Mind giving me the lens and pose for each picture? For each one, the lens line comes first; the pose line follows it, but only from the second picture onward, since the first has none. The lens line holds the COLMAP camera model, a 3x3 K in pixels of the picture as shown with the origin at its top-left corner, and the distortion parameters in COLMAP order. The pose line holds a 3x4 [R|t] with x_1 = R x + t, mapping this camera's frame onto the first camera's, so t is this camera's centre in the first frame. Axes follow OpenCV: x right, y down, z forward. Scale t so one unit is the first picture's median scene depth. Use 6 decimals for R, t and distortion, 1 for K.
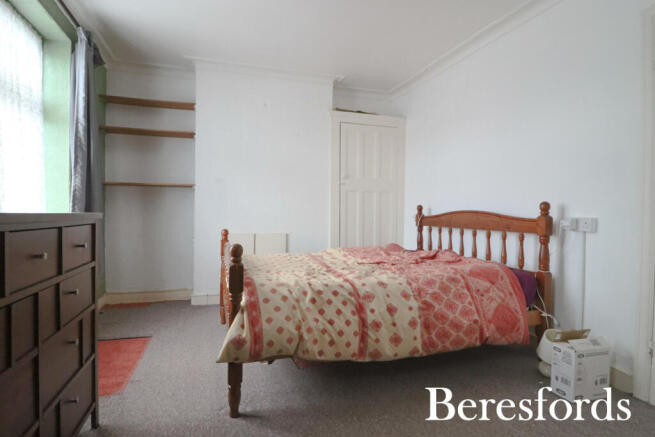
lens RADIAL K [[339.1, 0, 327.5], [0, 339.1, 218.5], [0, 0, 1]] dist [-0.001786, -0.015194]
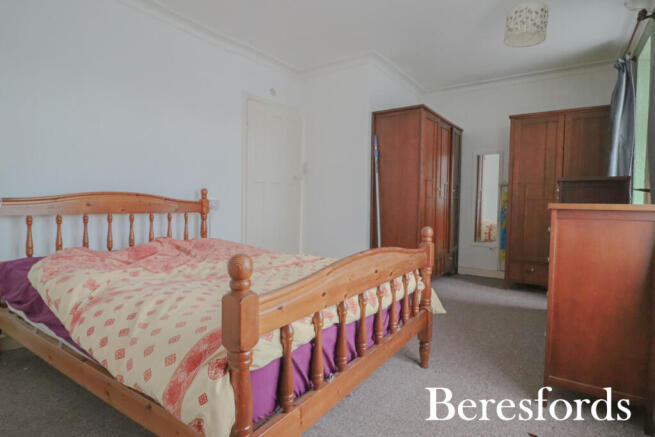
lens RADIAL K [[339.1, 0, 327.5], [0, 339.1, 218.5], [0, 0, 1]] dist [-0.001786, -0.015194]
pose [[-0.623352, -0.042693, 0.780775, -0.808368], [0.000112, 0.998503, 0.054688, -0.004523], [-0.781941, 0.034177, -0.622415, 1.659698]]
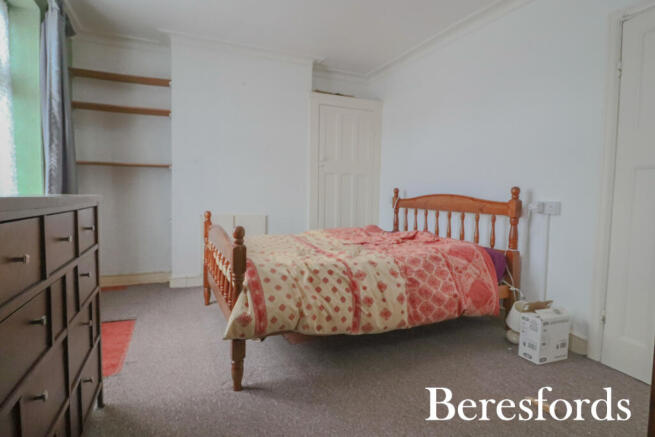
lens RADIAL K [[339.1, 0, 327.5], [0, 339.1, 218.5], [0, 0, 1]] dist [-0.001786, -0.015194]
pose [[0.995097, -0.000818, 0.098900, -0.079223], [-0.004628, 0.998485, 0.054827, -0.003839], [-0.098796, -0.055016, 0.993586, -0.034090]]
